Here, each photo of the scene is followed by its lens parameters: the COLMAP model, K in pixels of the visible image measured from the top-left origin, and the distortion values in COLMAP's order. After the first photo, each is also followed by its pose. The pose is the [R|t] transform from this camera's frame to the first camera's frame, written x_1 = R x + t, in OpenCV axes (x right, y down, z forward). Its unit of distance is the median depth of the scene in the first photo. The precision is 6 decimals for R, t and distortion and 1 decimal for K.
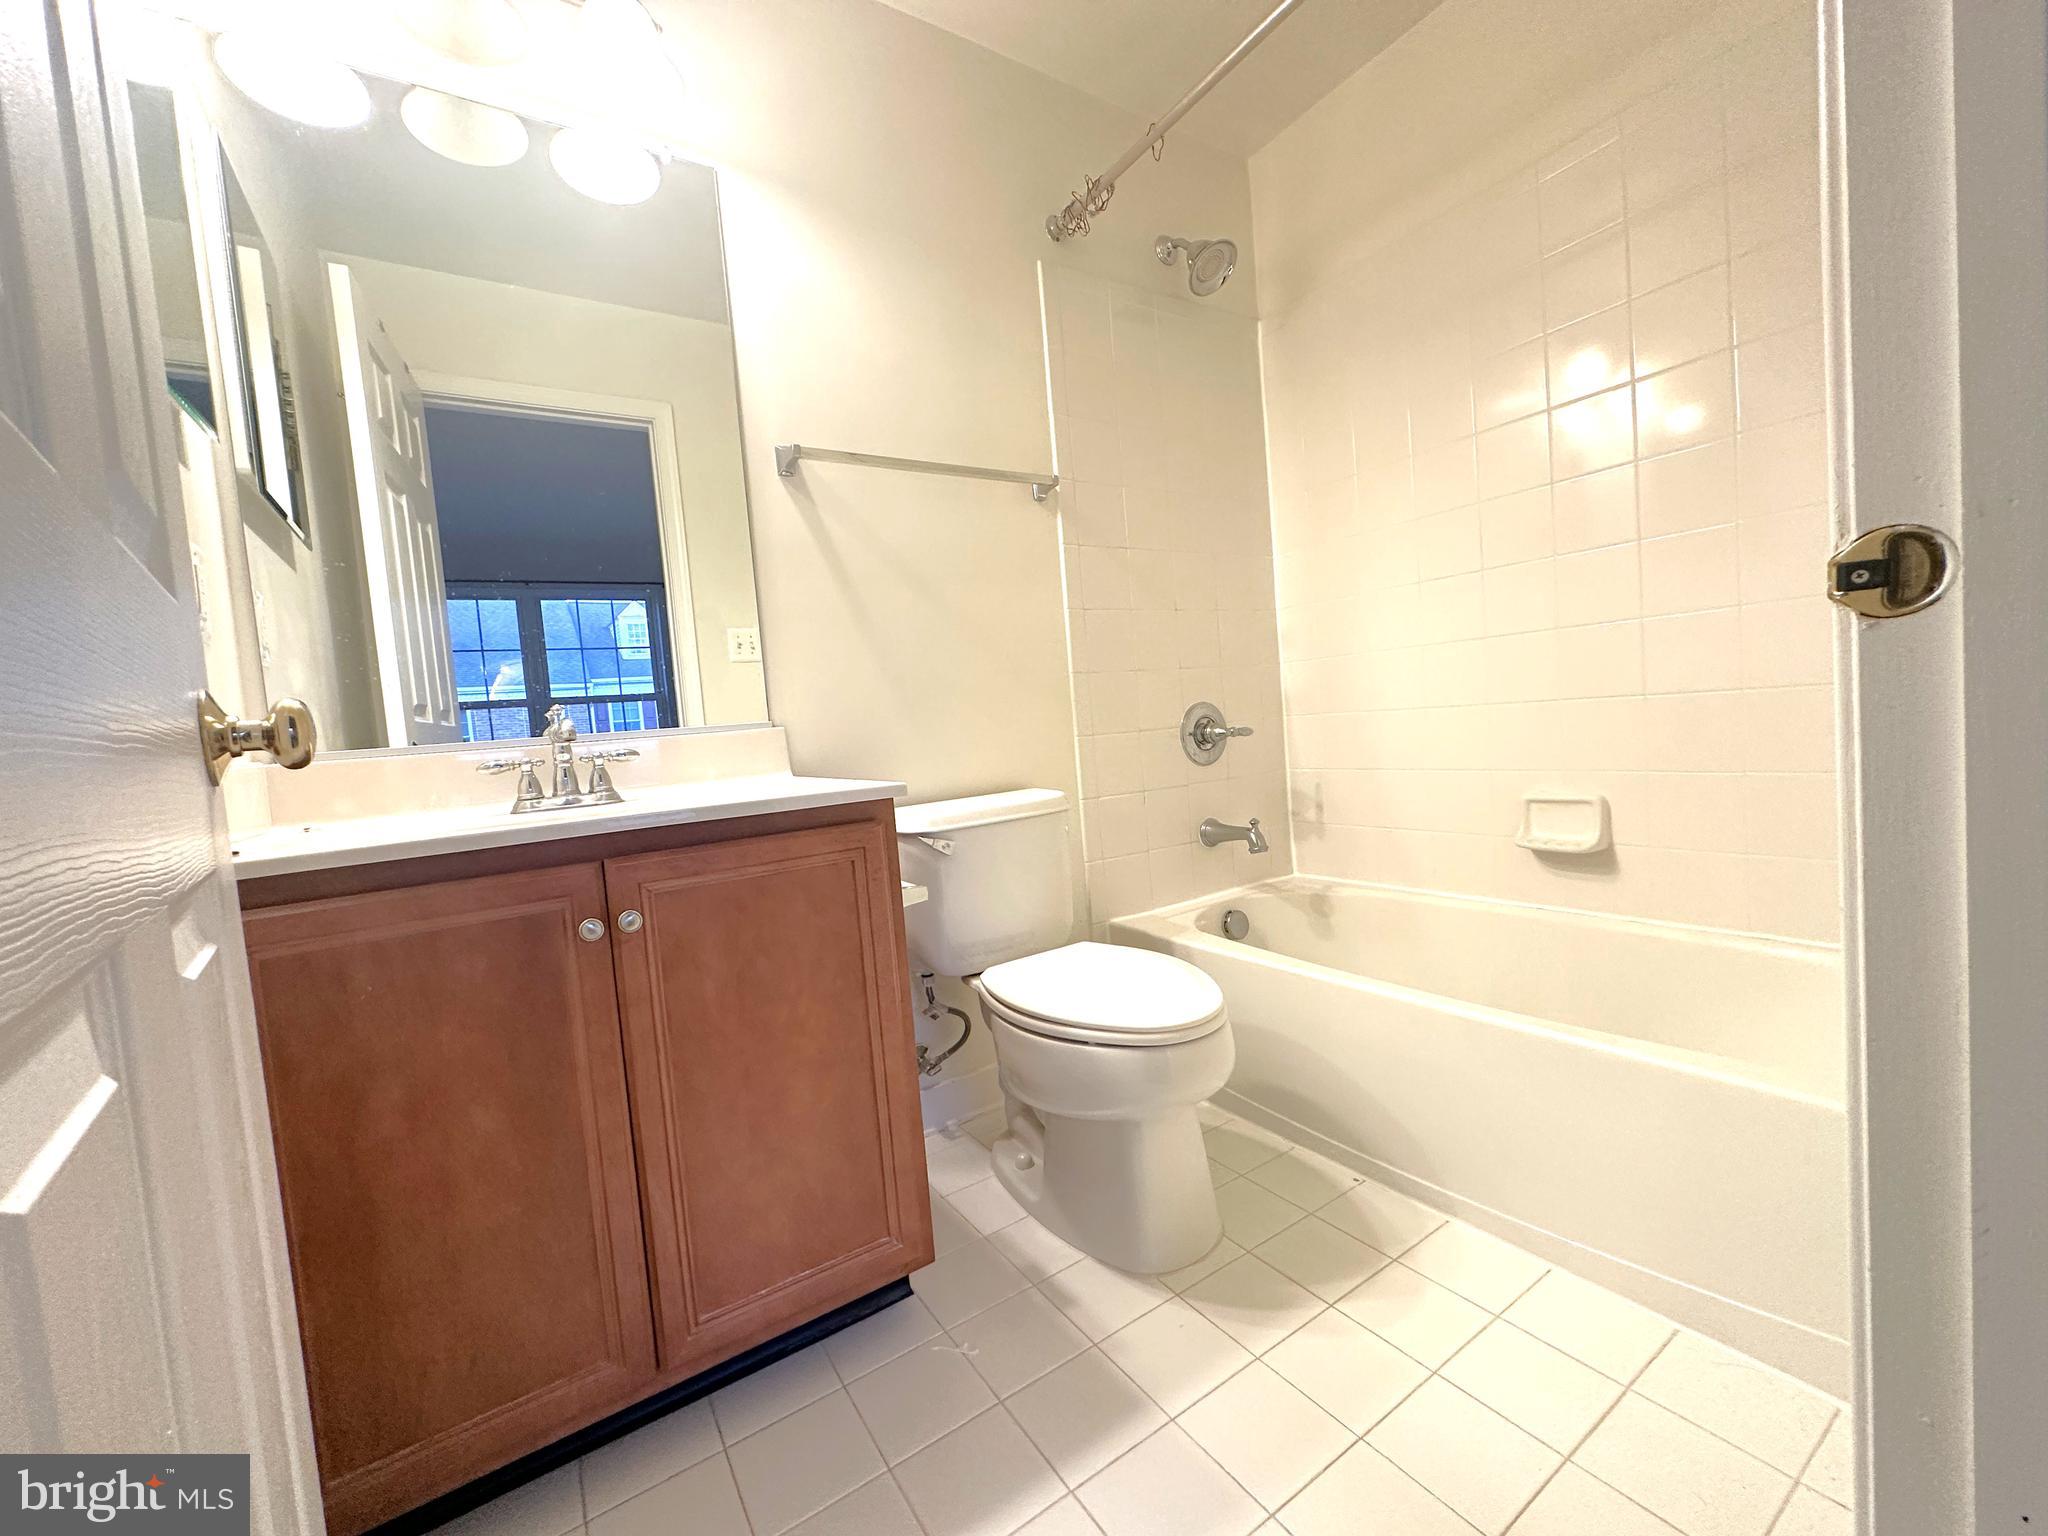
lens RADIAL K [[810.9, 0, 1020.5], [0, 810.9, 768.3], [0, 0, 1]] dist [-0.008019, 0.001274]
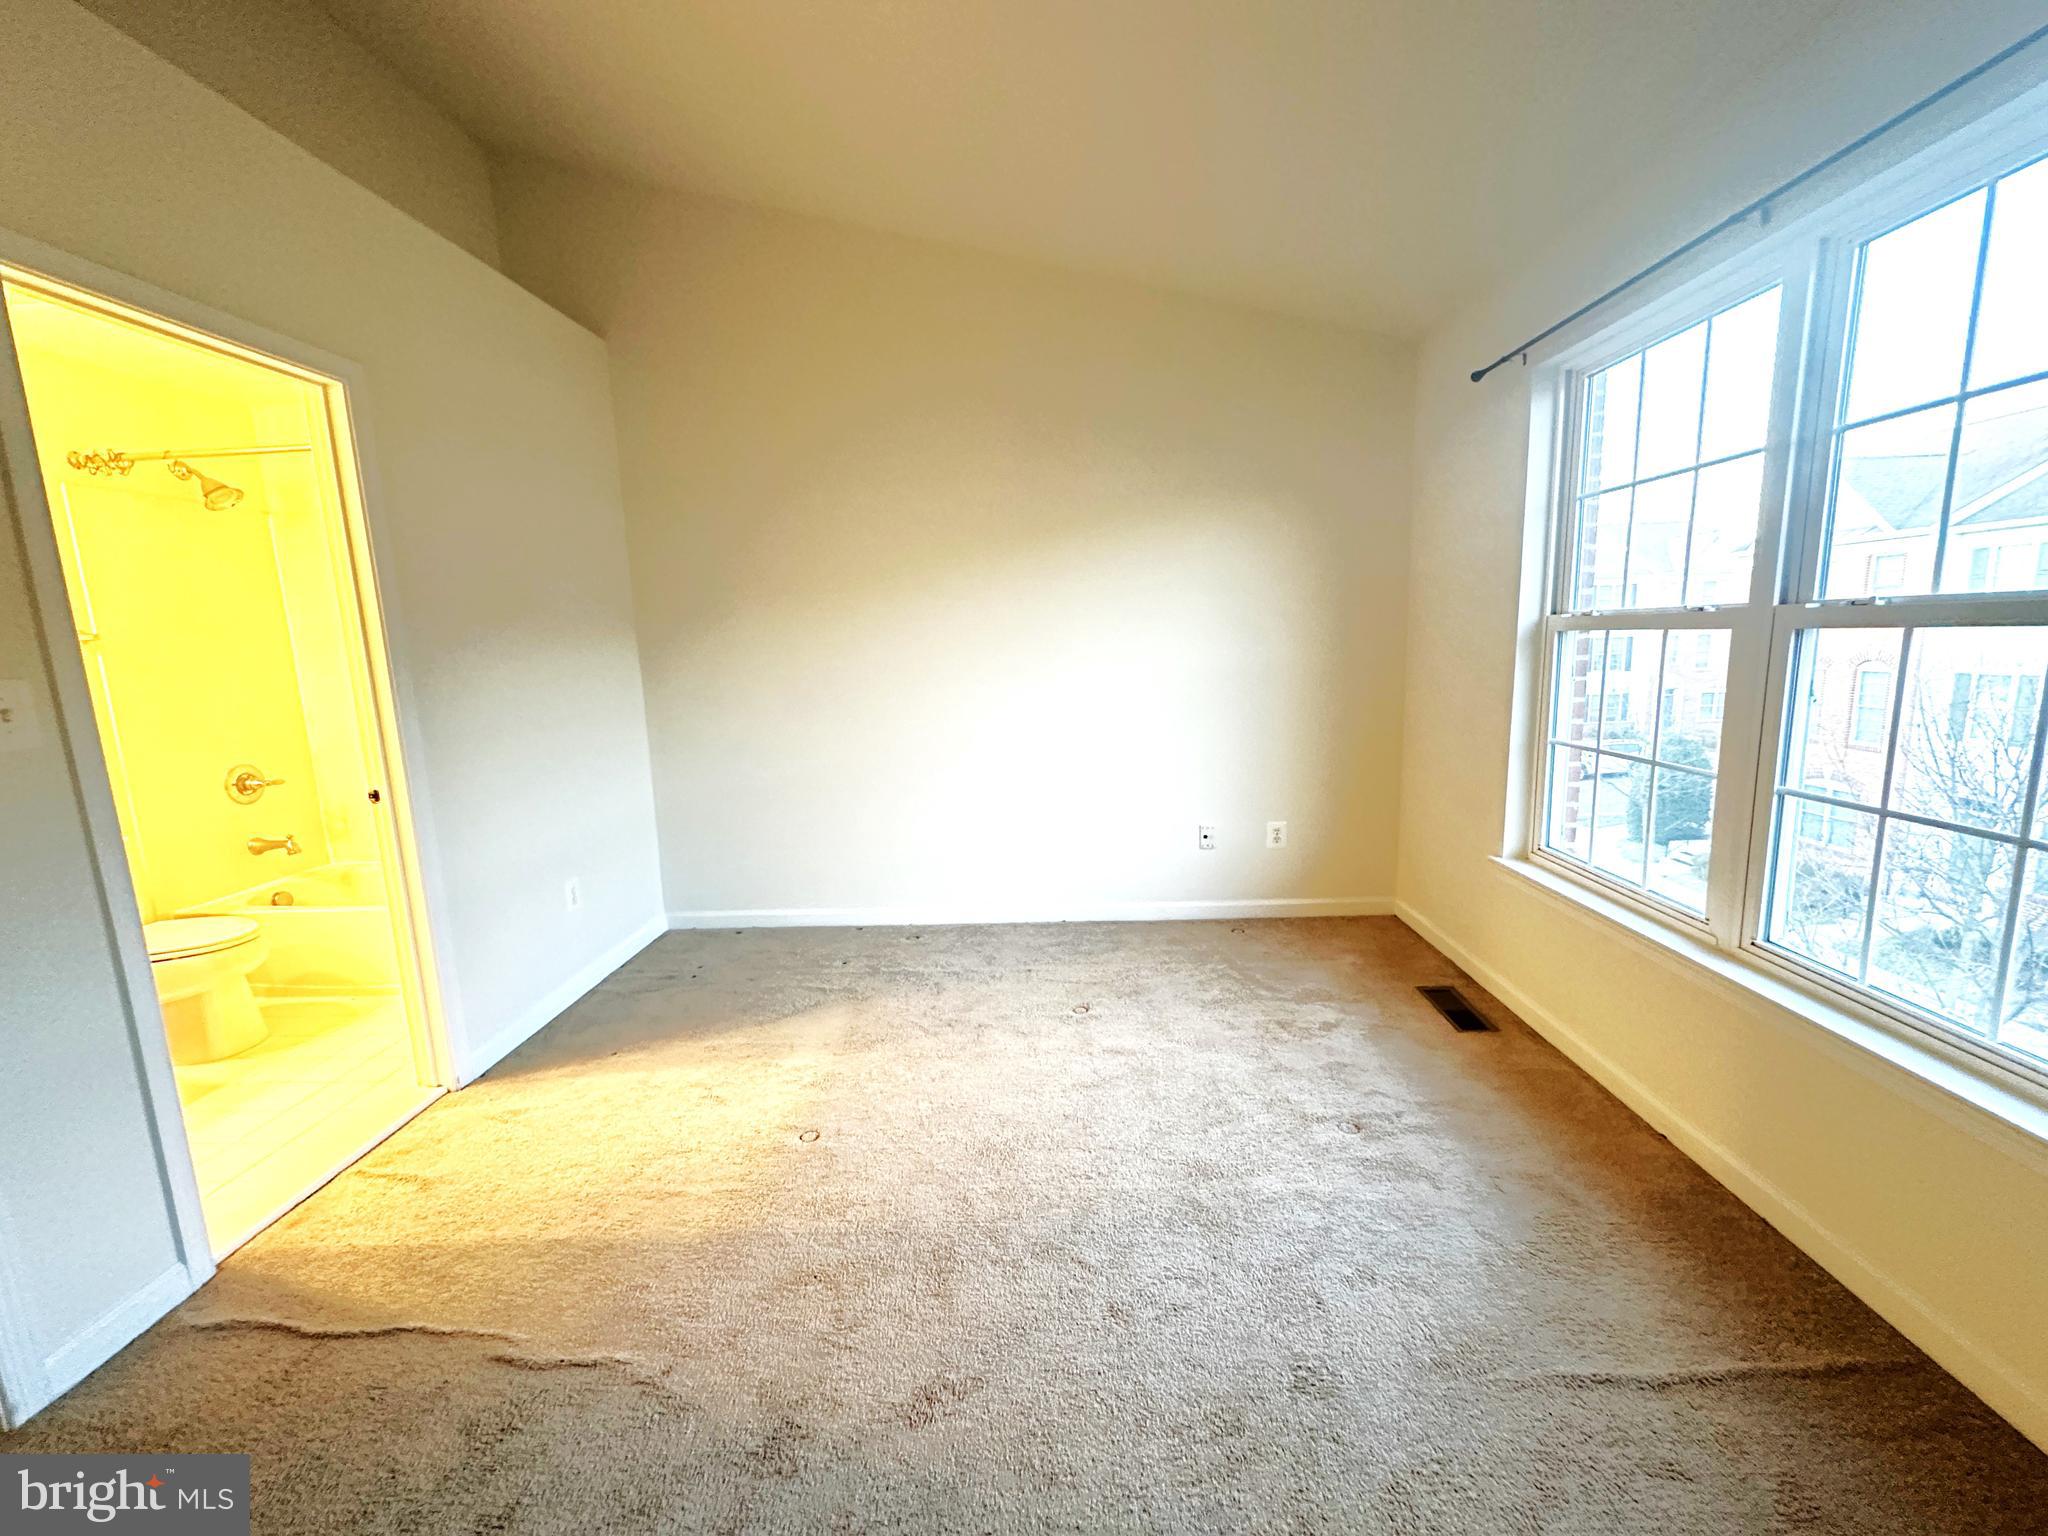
lens RADIAL K [[810.9, 0, 1026.3], [0, 810.9, 767.1], [0, 0, 1]] dist [-0.008019, 0.001274]
pose [[0.573552, -0.071684, 0.816027, -0.232304], [0.036360, 0.997410, 0.062062, -0.154619], [-0.818362, -0.005925, 0.574673, -1.491143]]
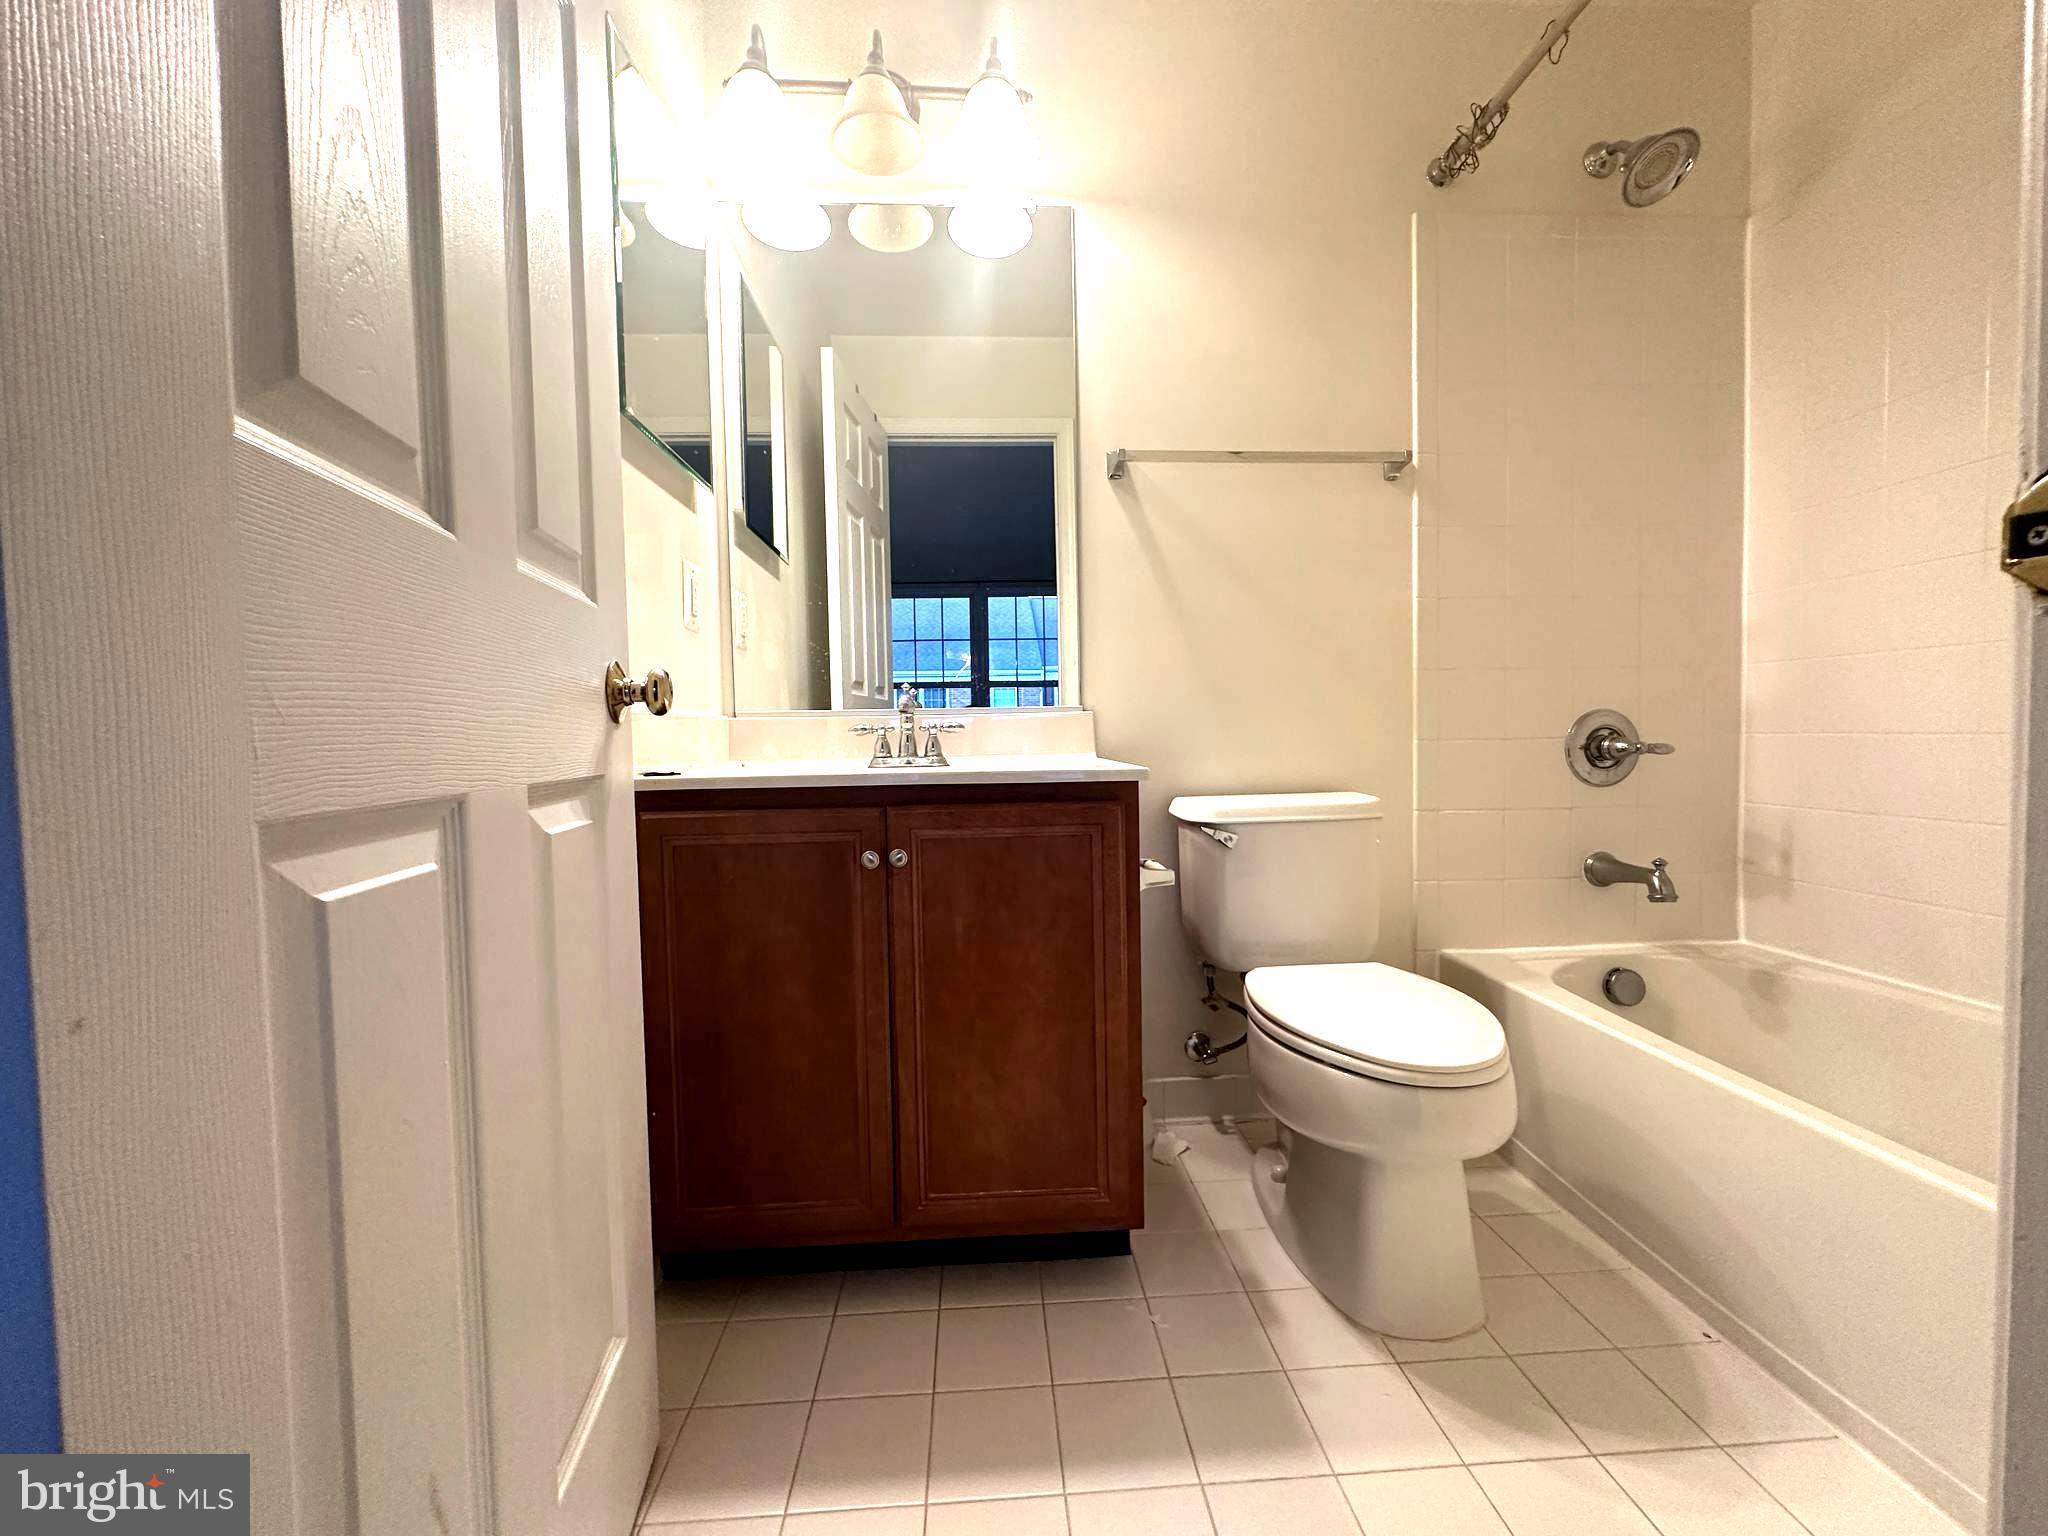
lens RADIAL K [[810.9, 0, 1019.9], [0, 810.9, 767.0], [0, 0, 1]] dist [-0.008019, 0.001274]
pose [[0.867647, 0.083864, -0.490057, 0.154318], [-0.080094, 0.996374, 0.028705, 0.000053], [0.490687, 0.014345, 0.871218, 0.003184]]
